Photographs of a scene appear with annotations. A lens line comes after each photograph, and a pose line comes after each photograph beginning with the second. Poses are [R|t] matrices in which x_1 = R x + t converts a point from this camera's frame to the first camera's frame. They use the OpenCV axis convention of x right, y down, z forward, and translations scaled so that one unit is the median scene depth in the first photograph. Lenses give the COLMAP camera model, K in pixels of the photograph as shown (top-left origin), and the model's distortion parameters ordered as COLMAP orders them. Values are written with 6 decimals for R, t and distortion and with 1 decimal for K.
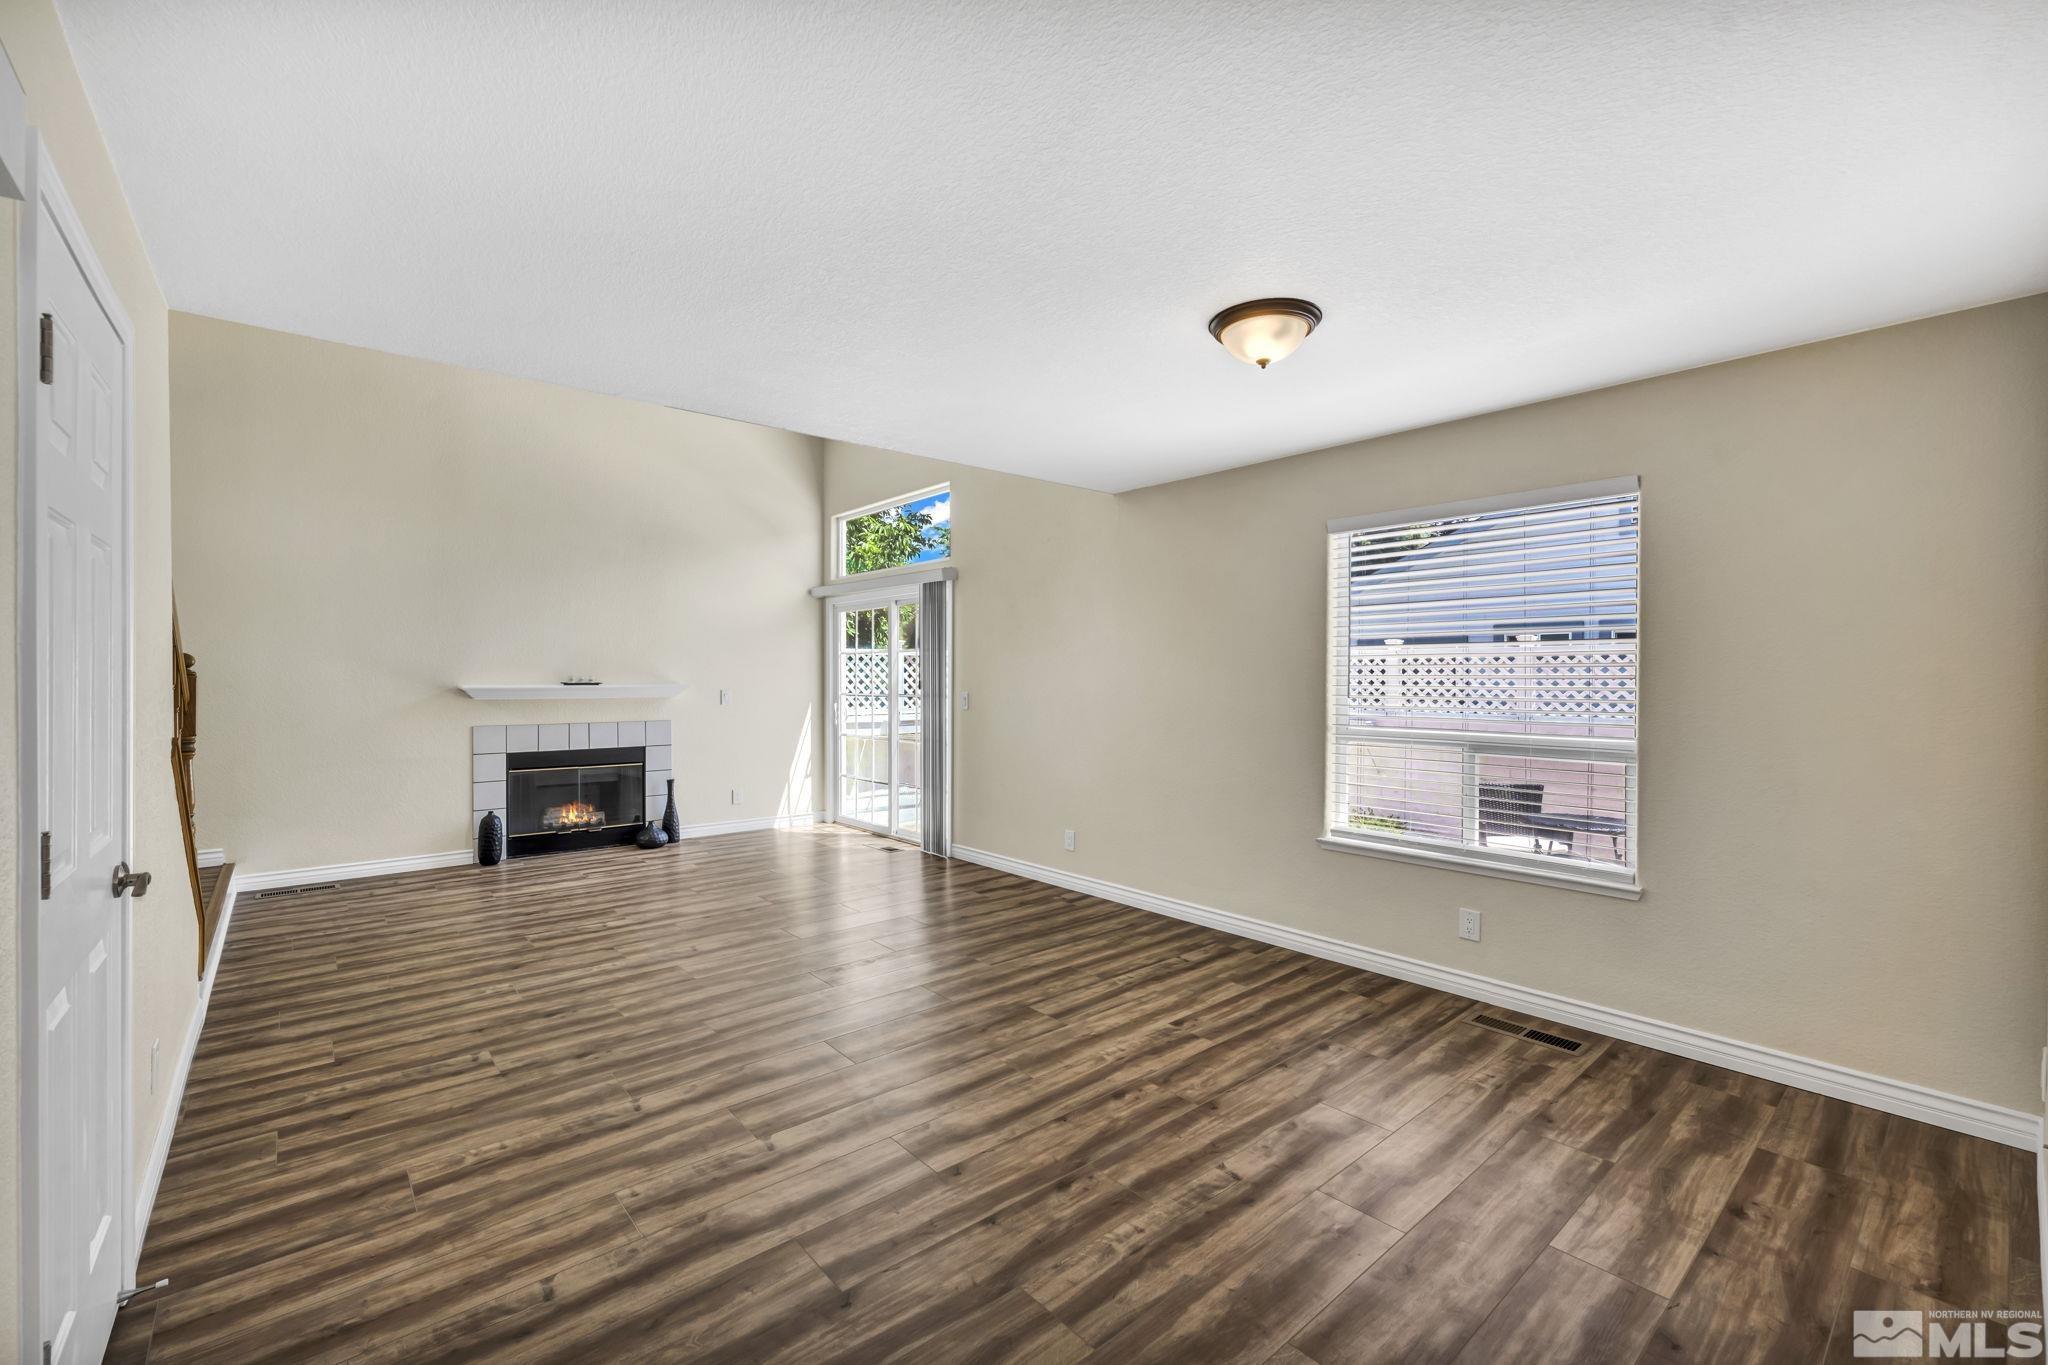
lens RADIAL K [[837.9, 0, 1021.6], [0, 837.9, 701.8], [0, 0, 1]] dist [-0.000237, 0.001496]
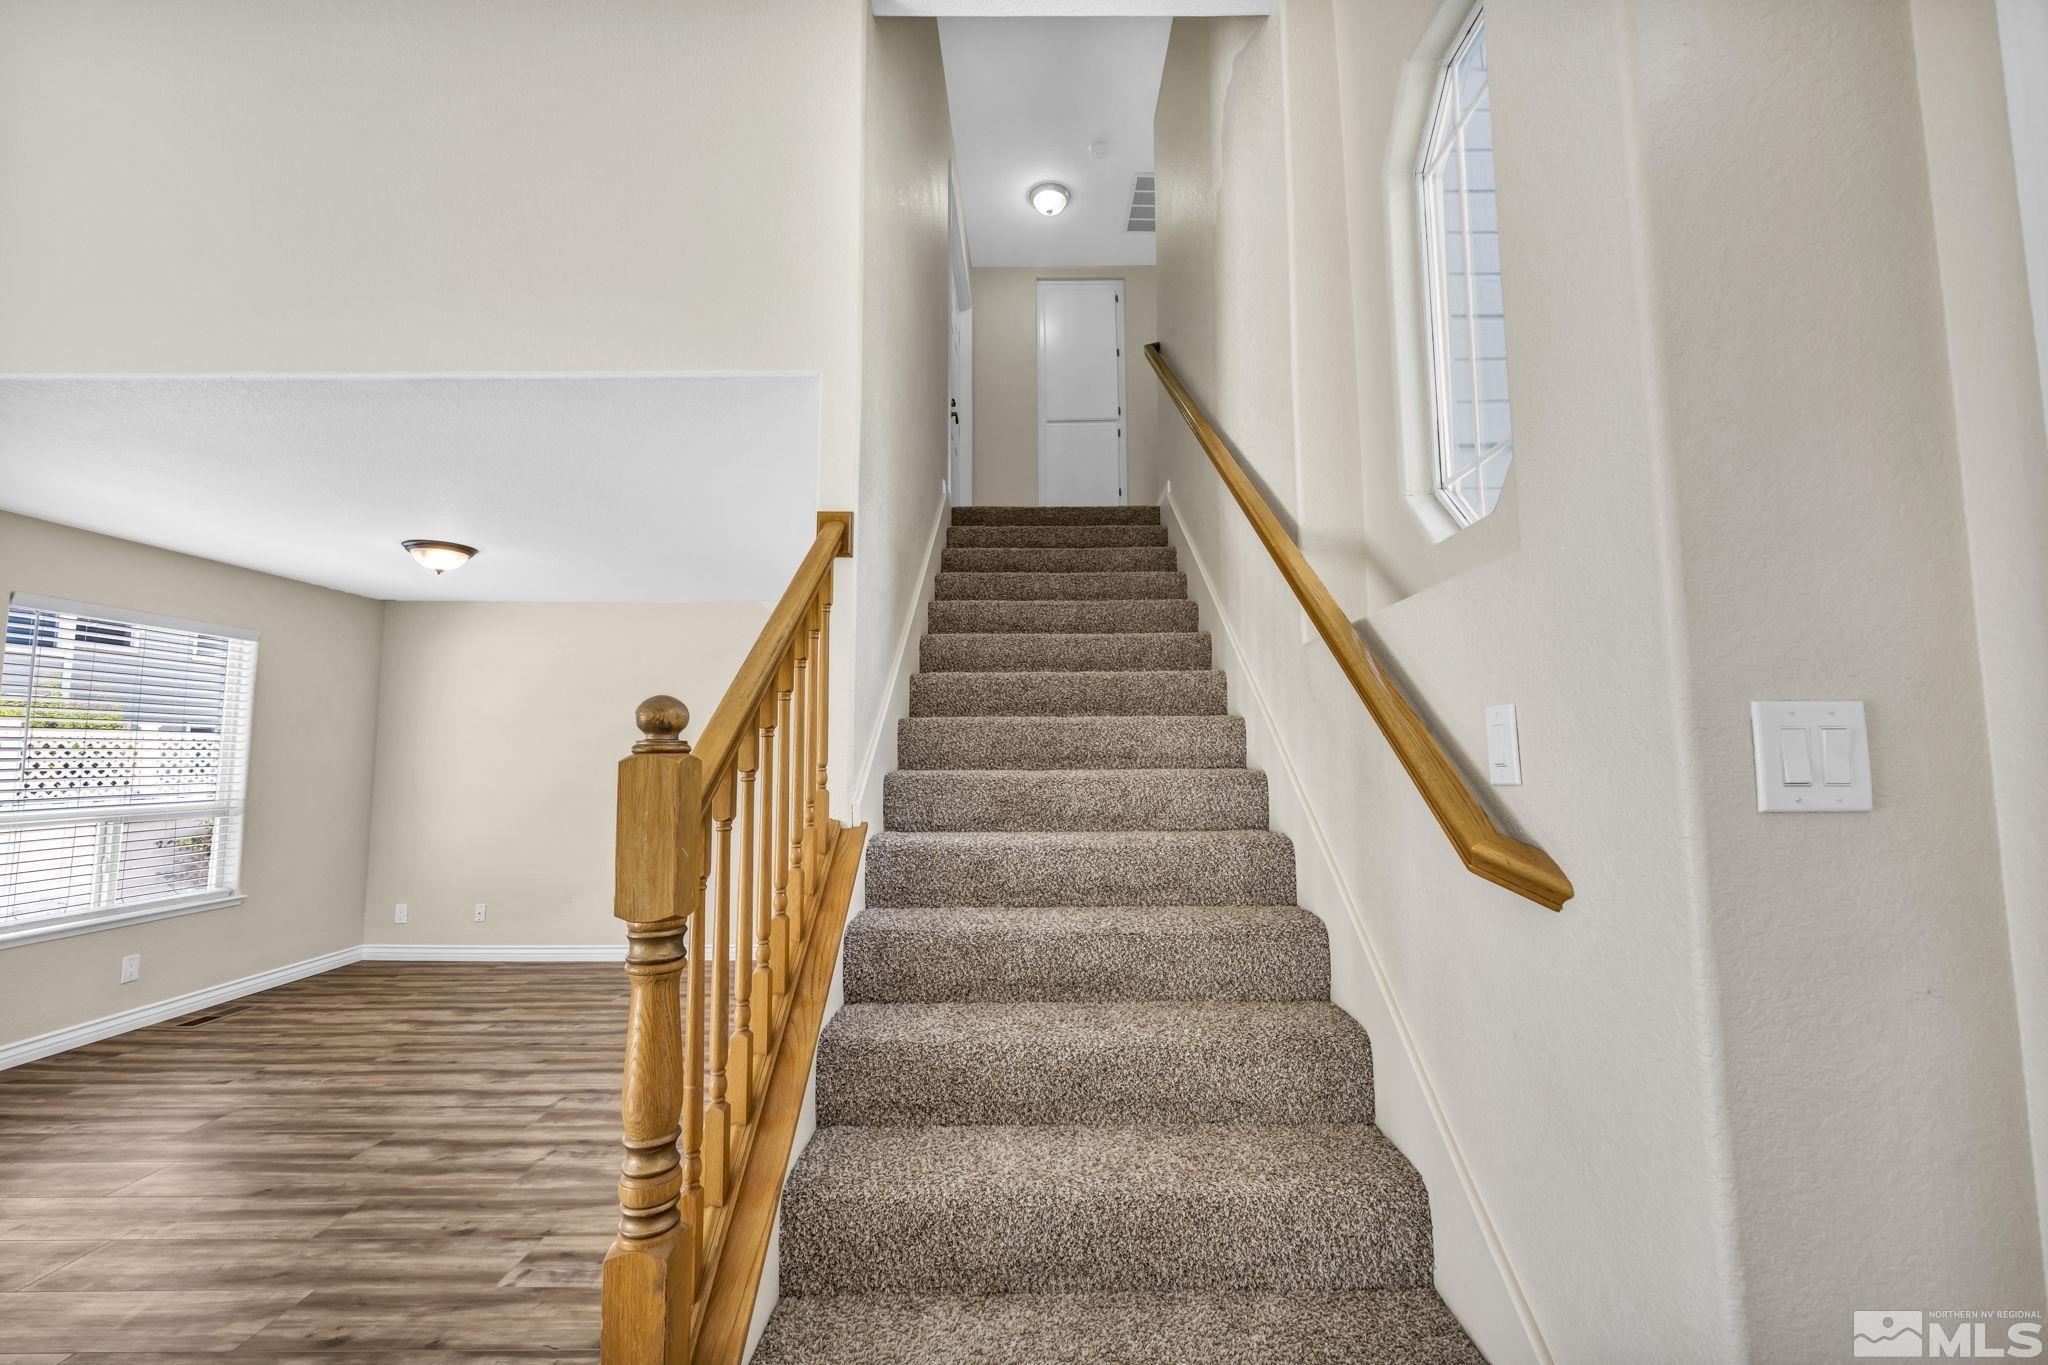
lens RADIAL K [[837.9, 0, 1025.6], [0, 837.9, 684.3], [0, 0, 1]] dist [-0.000237, 0.001496]
pose [[-0.753281, 0.059613, 0.654991, -1.288266], [0.022136, 0.997618, -0.065339, -0.042069], [-0.657326, -0.034720, -0.752806, 1.089415]]
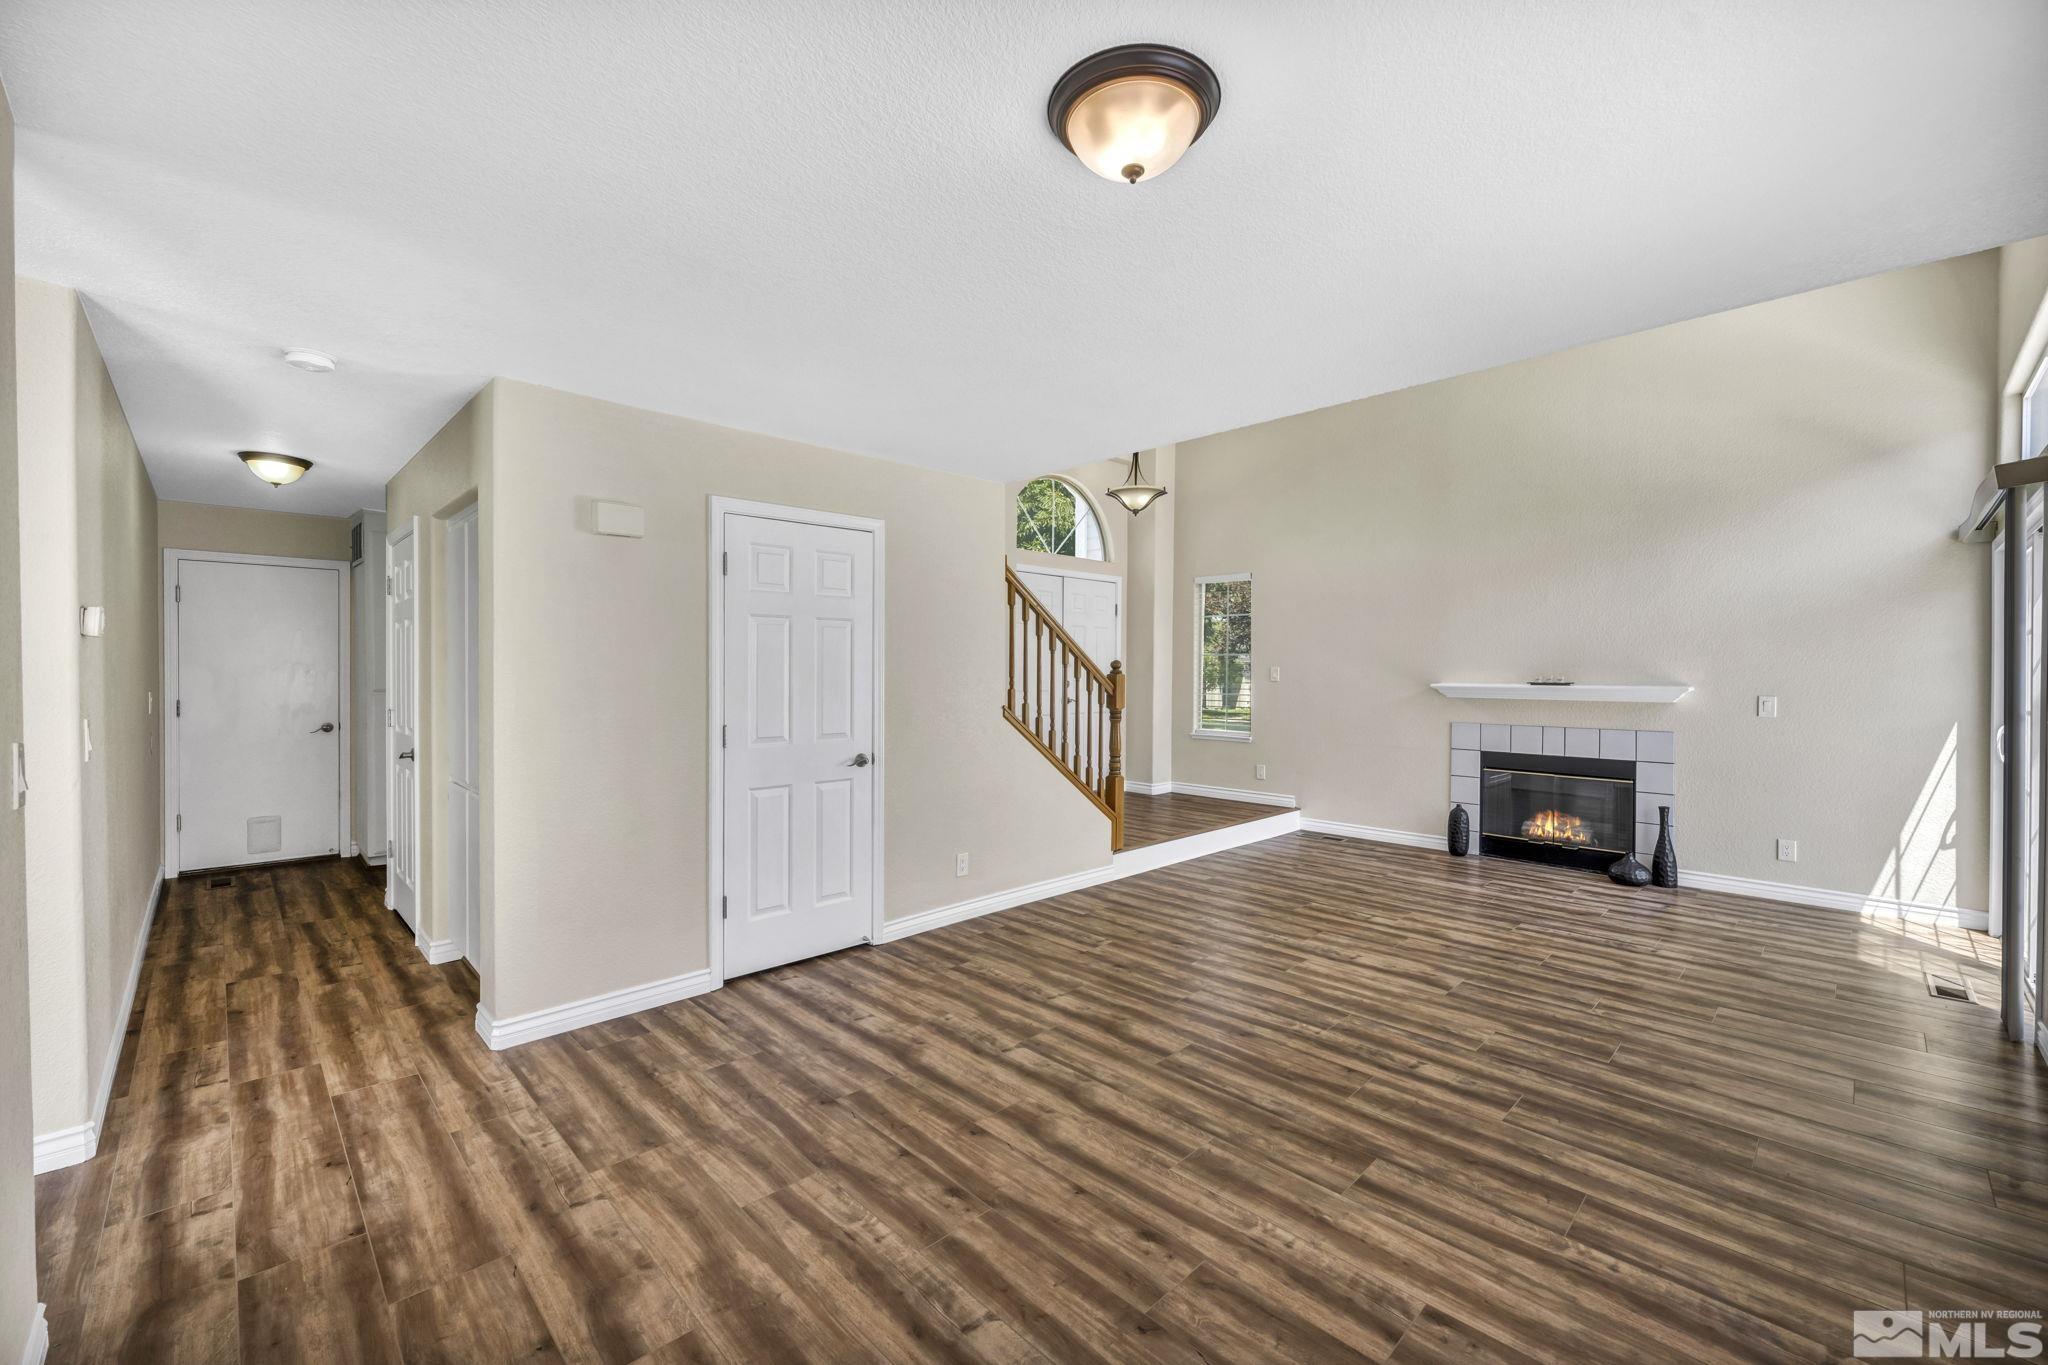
lens RADIAL K [[837.9, 0, 1026.9], [0, 837.9, 675.2], [0, 0, 1]] dist [-0.000237, 0.001496]
pose [[0.064735, 0.001094, -0.997902, 0.678453], [-0.030615, 0.999531, -0.000890, -0.029719], [0.997433, 0.030608, 0.064738, 0.641513]]
